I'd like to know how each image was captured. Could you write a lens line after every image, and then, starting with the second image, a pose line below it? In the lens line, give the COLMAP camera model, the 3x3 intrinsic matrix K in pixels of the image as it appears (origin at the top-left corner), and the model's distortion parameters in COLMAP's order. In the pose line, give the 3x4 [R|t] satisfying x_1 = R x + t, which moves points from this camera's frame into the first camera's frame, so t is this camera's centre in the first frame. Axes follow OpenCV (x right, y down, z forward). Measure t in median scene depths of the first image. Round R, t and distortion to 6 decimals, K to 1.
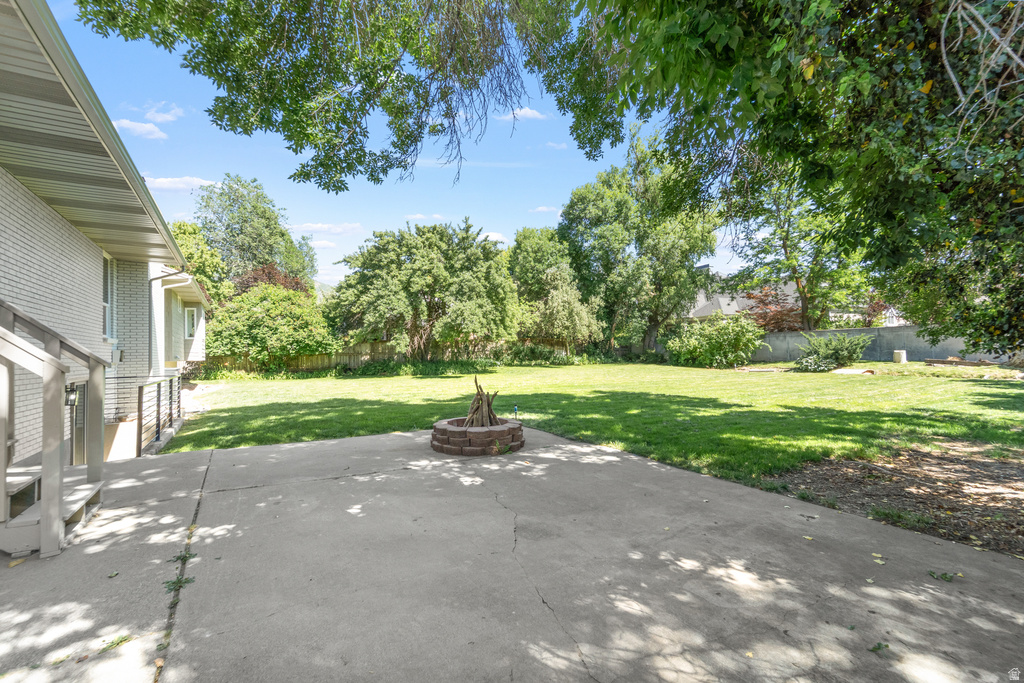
lens RADIAL K [[420.4, 0, 508.2], [0, 420.4, 344.4], [0, 0, 1]] dist [0.000956, -0.000088]
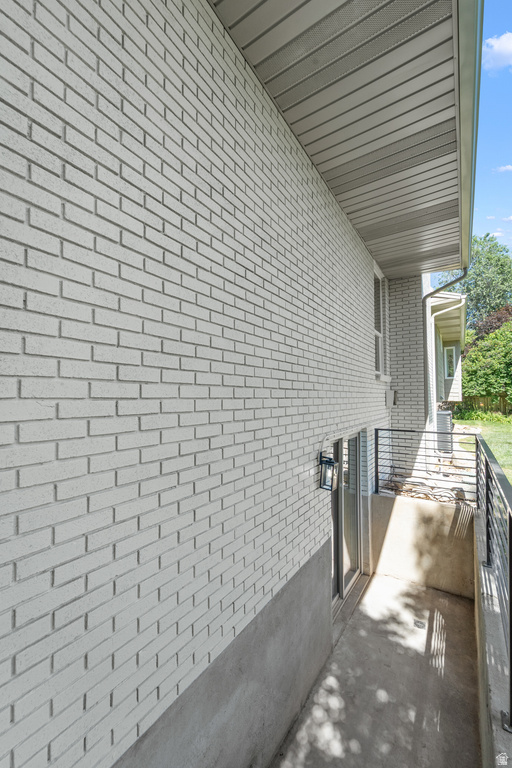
lens RADIAL K [[315.3, 0, 253.7], [0, 315.3, 386.0], [0, 0, 1]] dist [0.000956, -0.000088]
pose [[0.401148, -0.014196, -0.915903, -0.223562], [0.014097, 0.999857, -0.009323, 0.003432], [0.915905, -0.009171, 0.401291, 0.240673]]
